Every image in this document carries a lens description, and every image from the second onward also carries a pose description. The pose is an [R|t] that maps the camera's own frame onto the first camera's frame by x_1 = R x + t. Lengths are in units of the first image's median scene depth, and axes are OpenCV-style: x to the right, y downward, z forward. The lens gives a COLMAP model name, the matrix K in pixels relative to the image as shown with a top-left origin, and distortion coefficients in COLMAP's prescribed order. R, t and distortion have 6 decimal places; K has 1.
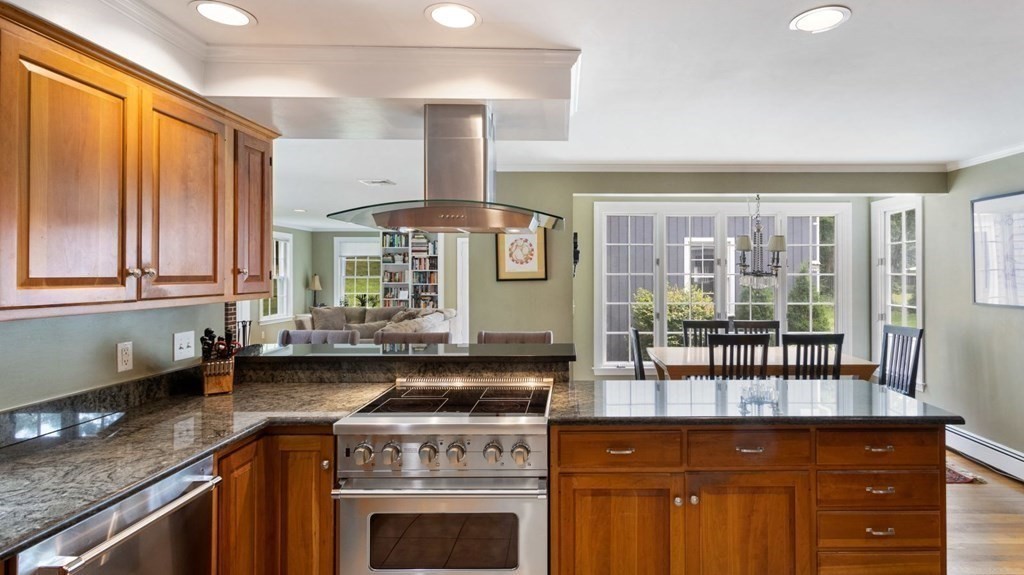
lens RADIAL K [[560.9, 0, 511.6], [0, 560.9, 265.5], [0, 0, 1]] dist [-0.003419, 0.001022]
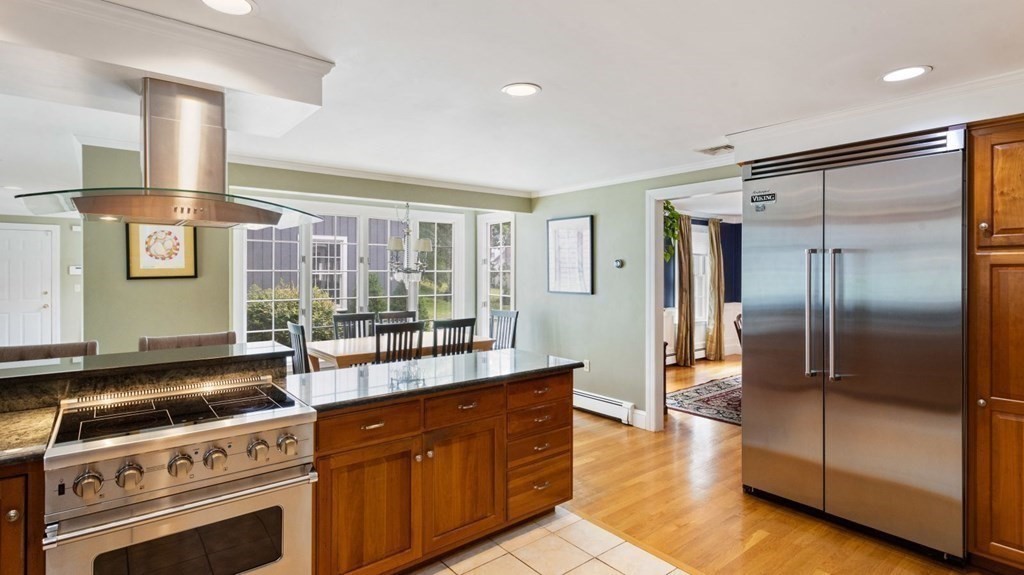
lens RADIAL K [[560.9, 0, 511.6], [0, 560.9, 265.5], [0, 0, 1]] dist [-0.003419, 0.001022]
pose [[0.752305, 0.006512, 0.658783, -0.239509], [-0.010012, 0.999949, 0.001548, -0.000305], [-0.658739, -0.007760, 0.752331, -0.029035]]
